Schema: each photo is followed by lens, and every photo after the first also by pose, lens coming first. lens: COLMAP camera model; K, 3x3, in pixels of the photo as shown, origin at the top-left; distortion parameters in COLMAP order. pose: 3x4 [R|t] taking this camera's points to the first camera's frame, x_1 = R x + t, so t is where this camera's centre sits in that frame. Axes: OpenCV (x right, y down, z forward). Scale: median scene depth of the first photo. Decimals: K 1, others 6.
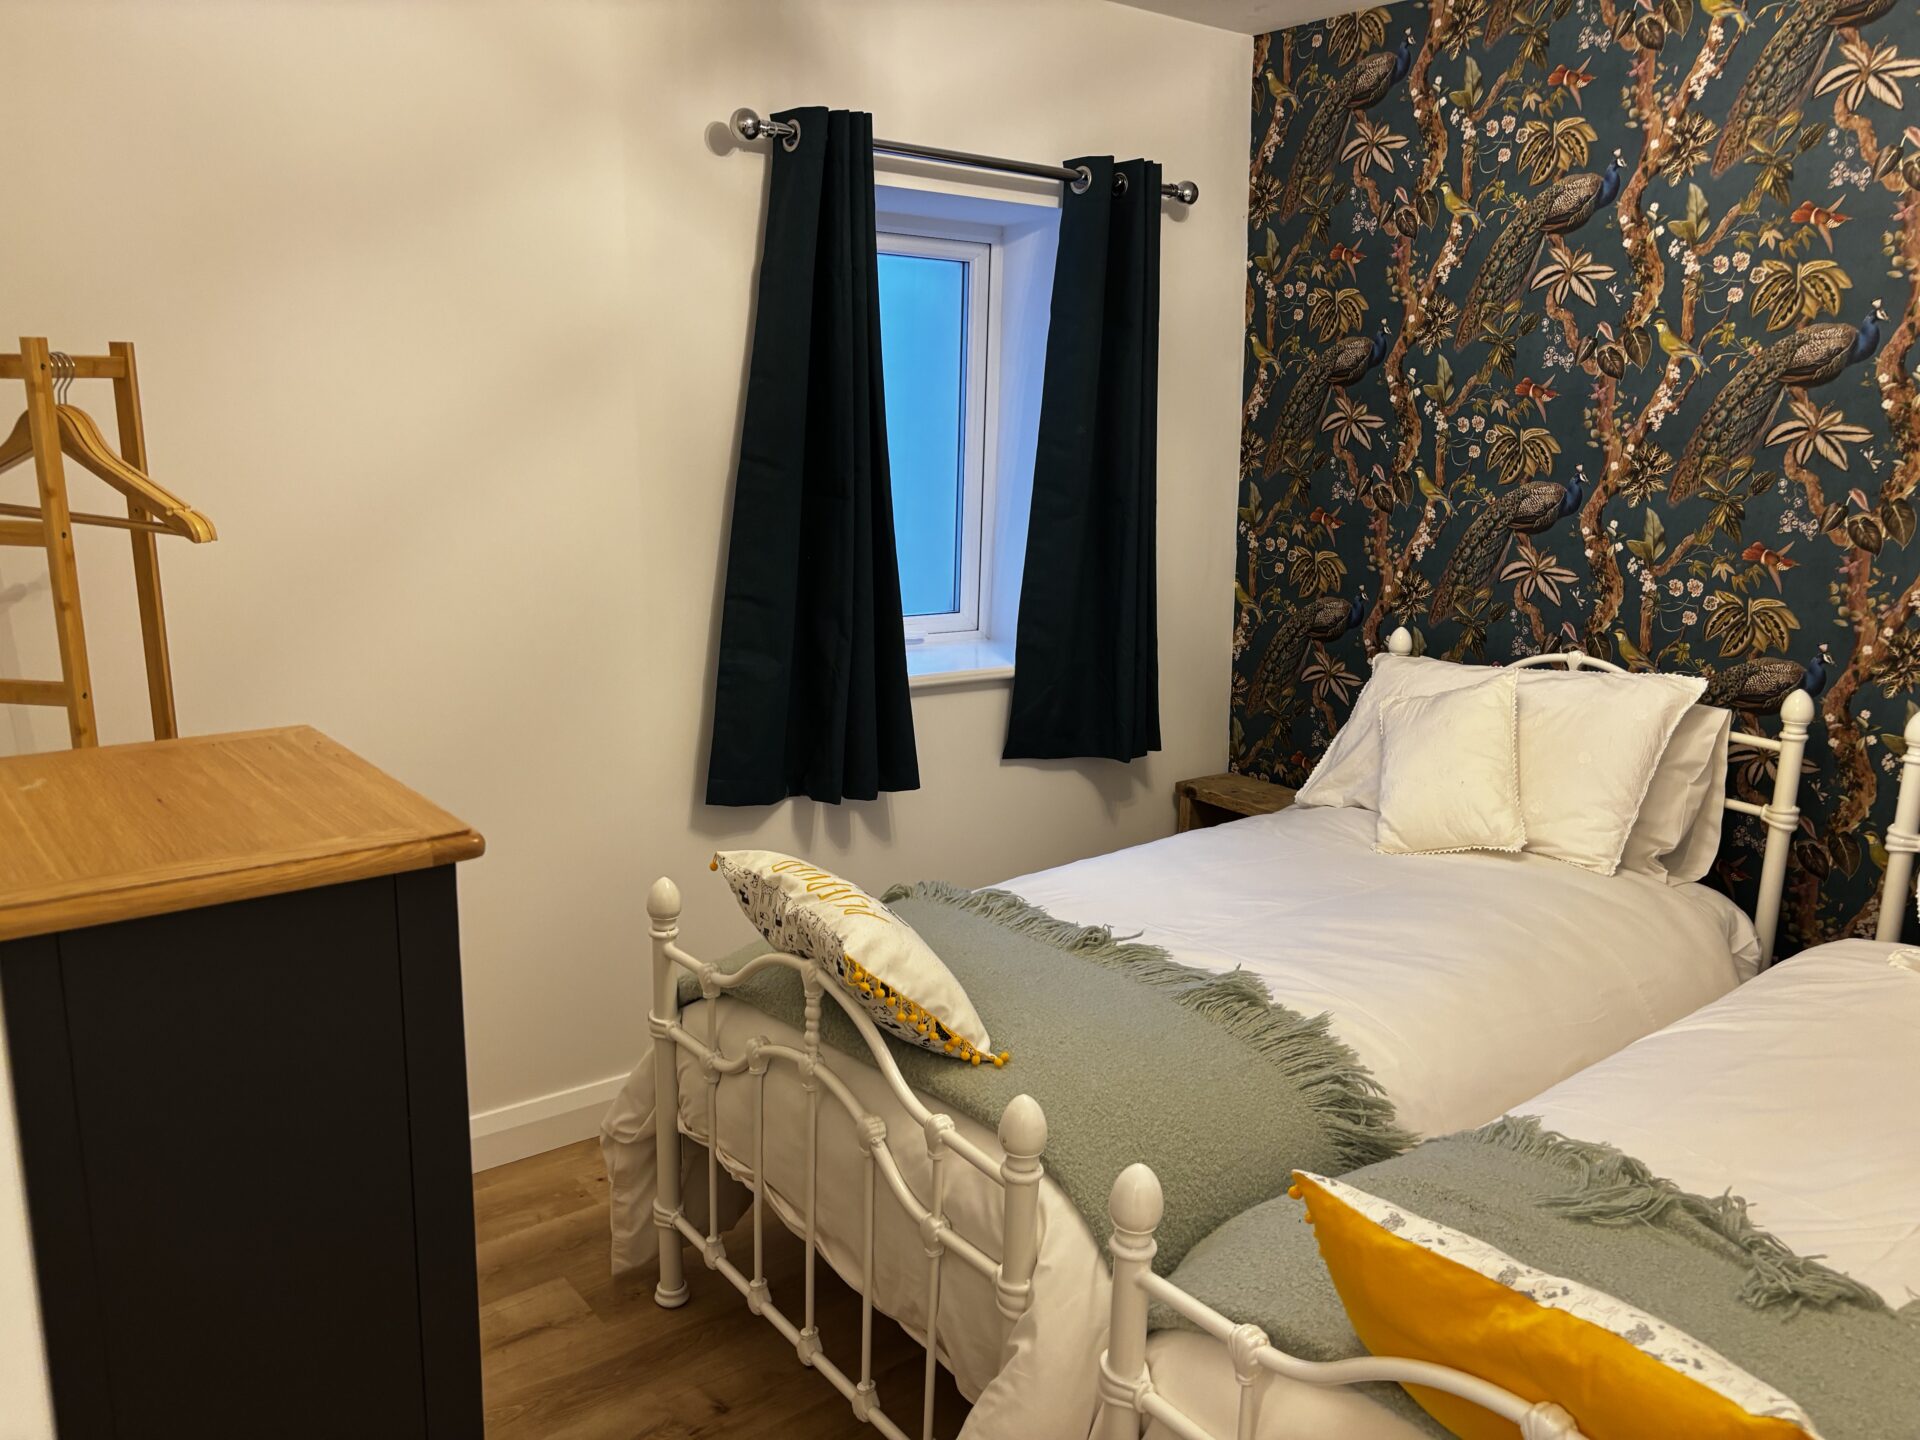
lens RADIAL K [[1449.2, 0, 952.1], [0, 1449.2, 734.5], [0, 0, 1]] dist [0.041353, -0.048152]
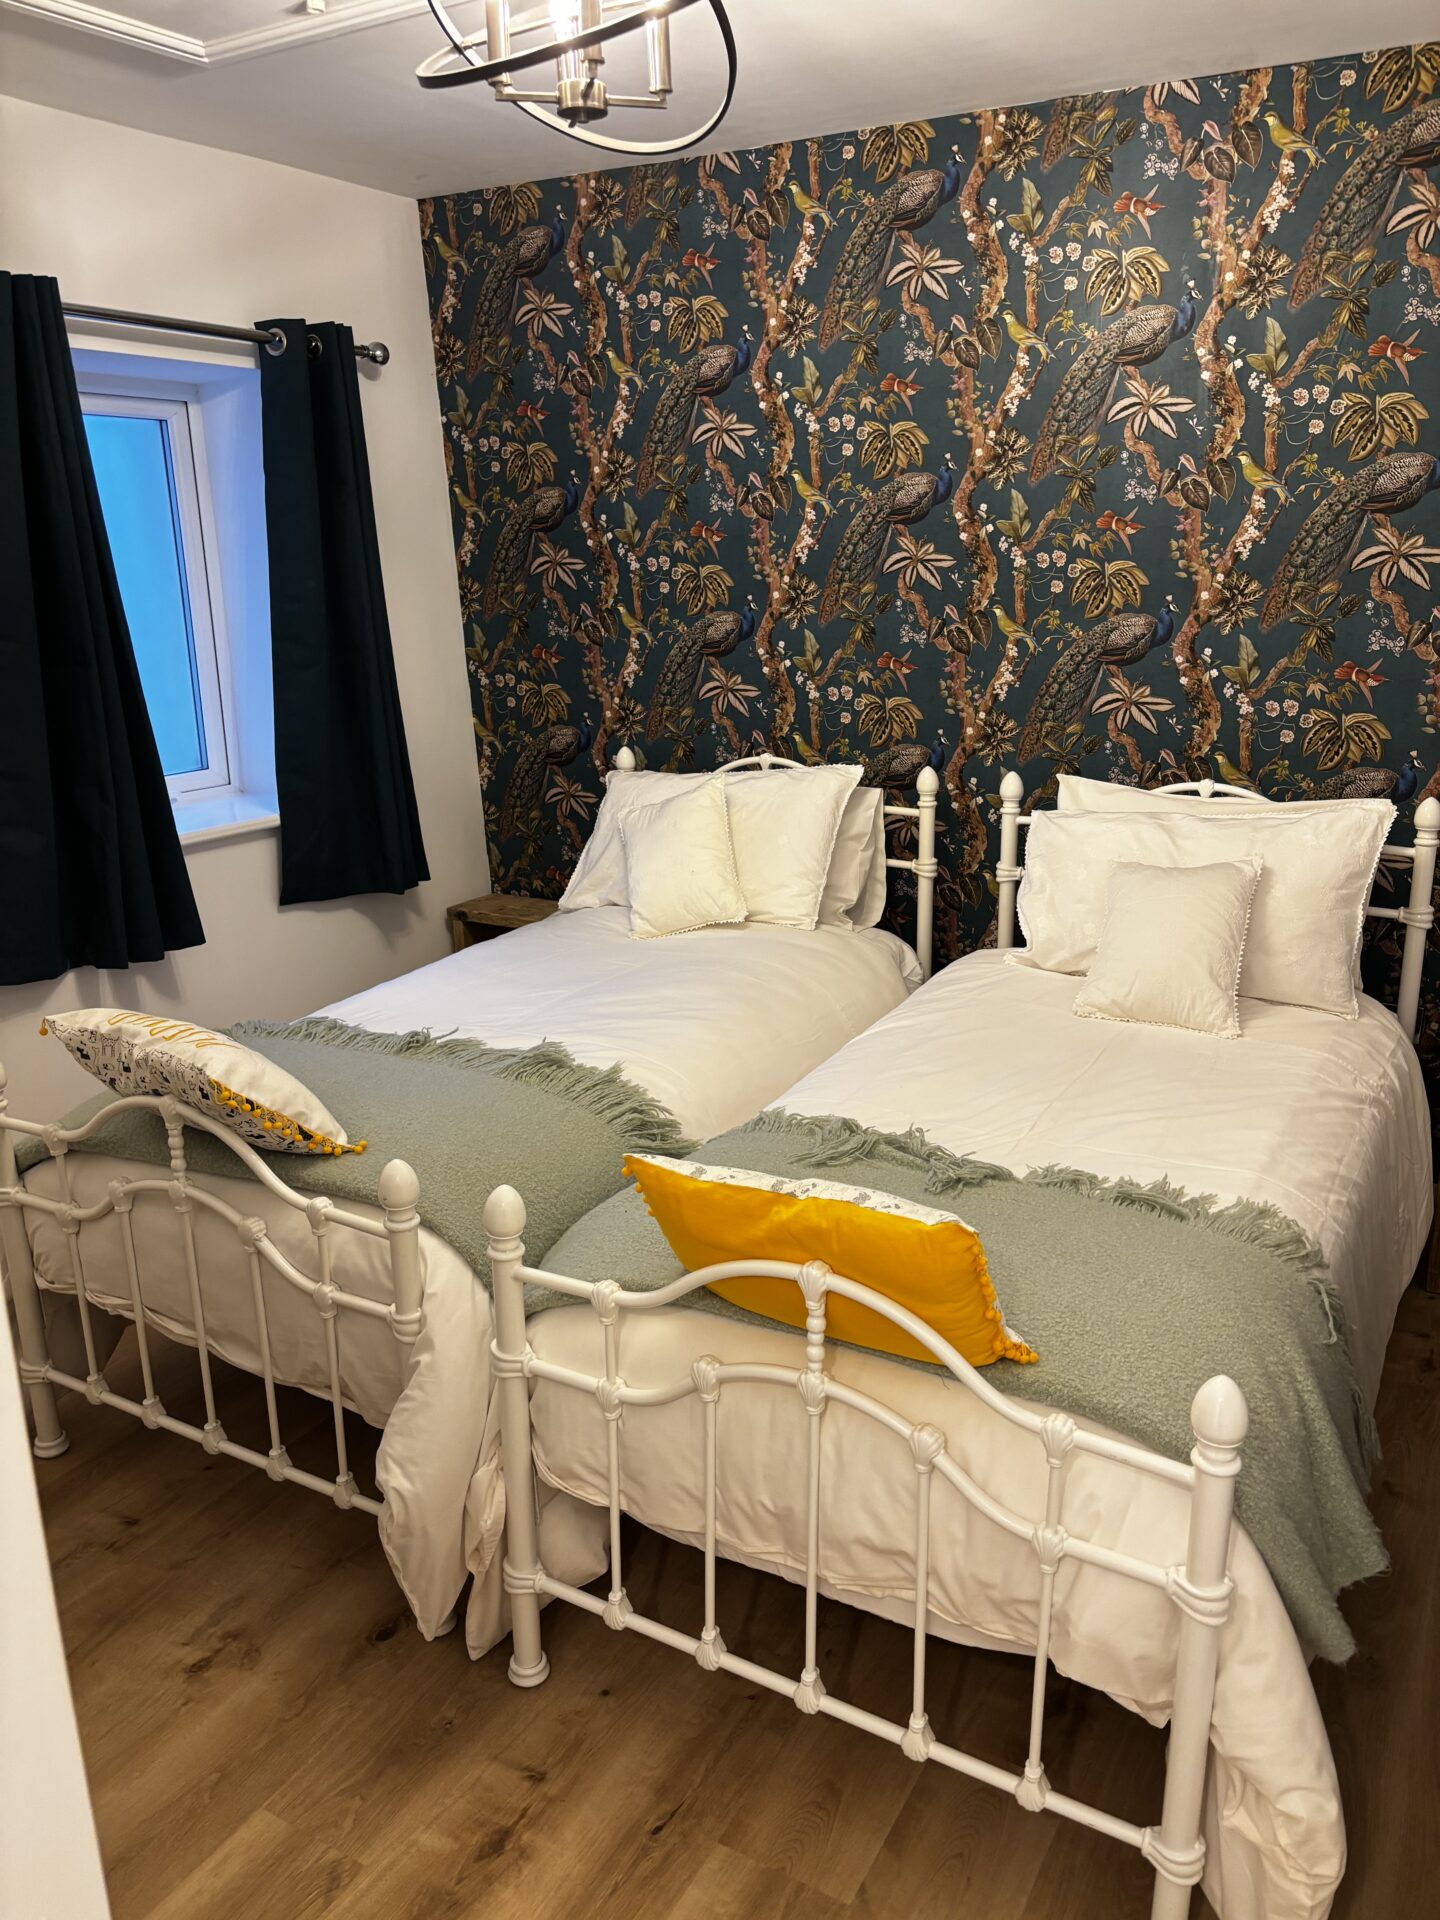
lens RADIAL K [[1449.2, 0, 750.8], [0, 1449.2, 980.3], [0, 0, 1]] dist [0.041353, -0.048152]
pose [[0.918173, -0.149990, 0.366691, -0.073911], [0.122275, 0.987664, 0.097821, 0.013592], [-0.376839, -0.044979, 0.925186, -0.163946]]
